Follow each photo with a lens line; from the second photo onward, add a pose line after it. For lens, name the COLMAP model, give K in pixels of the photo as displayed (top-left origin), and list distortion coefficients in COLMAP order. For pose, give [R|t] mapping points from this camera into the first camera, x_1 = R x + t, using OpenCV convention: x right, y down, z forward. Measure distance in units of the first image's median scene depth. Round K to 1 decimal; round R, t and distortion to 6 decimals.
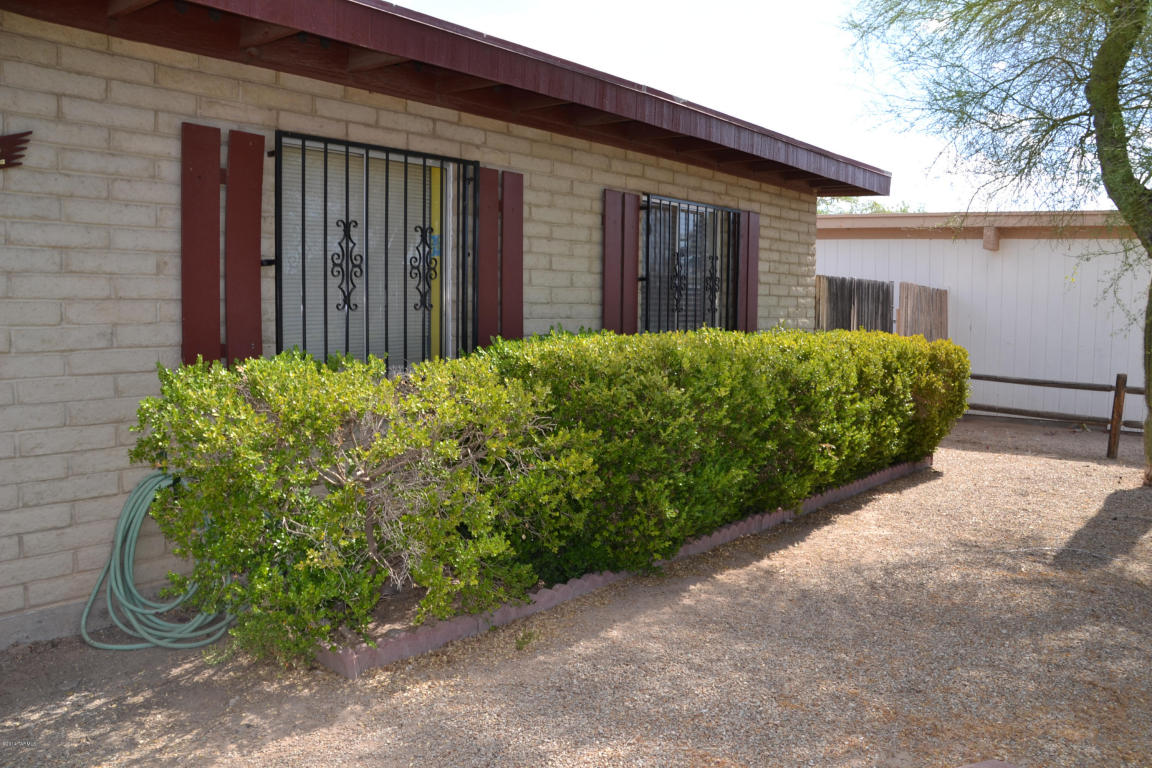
lens RADIAL K [[918.5, 0, 581.4], [0, 918.5, 391.0], [0, 0, 1]] dist [-0.176510, 0.127270]
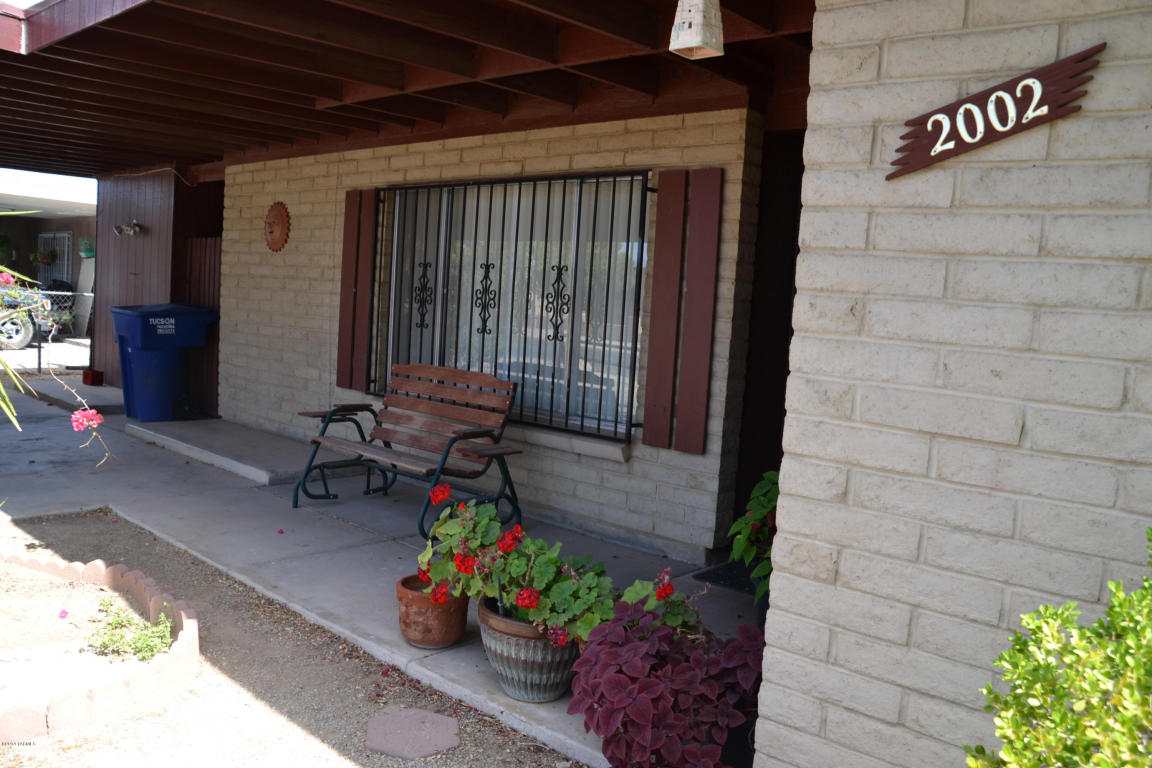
lens RADIAL K [[918.5, 0, 591.3], [0, 918.5, 387.4], [0, 0, 1]] dist [-0.176510, 0.127270]
pose [[-0.035455, 0.079958, -0.996168, -0.062500], [-0.155140, 0.984270, 0.084524, -0.070806], [0.987256, 0.157542, -0.022493, 0.590866]]
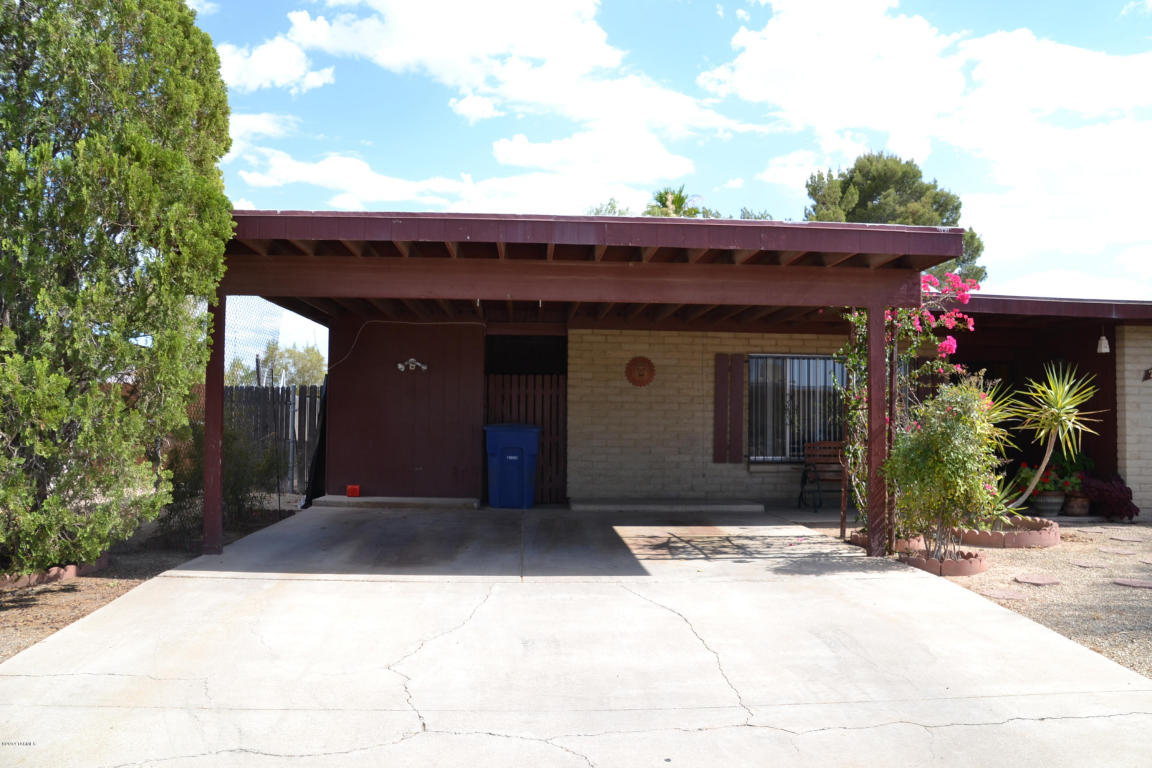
lens RADIAL K [[918.5, 0, 582.4], [0, 918.5, 373.7], [0, 0, 1]] dist [-0.176510, 0.127270]
pose [[0.674216, -0.044024, -0.737221, 0.225430], [-0.072277, 0.989497, -0.125189, 0.261631], [0.734989, 0.137688, 0.663952, -2.279560]]
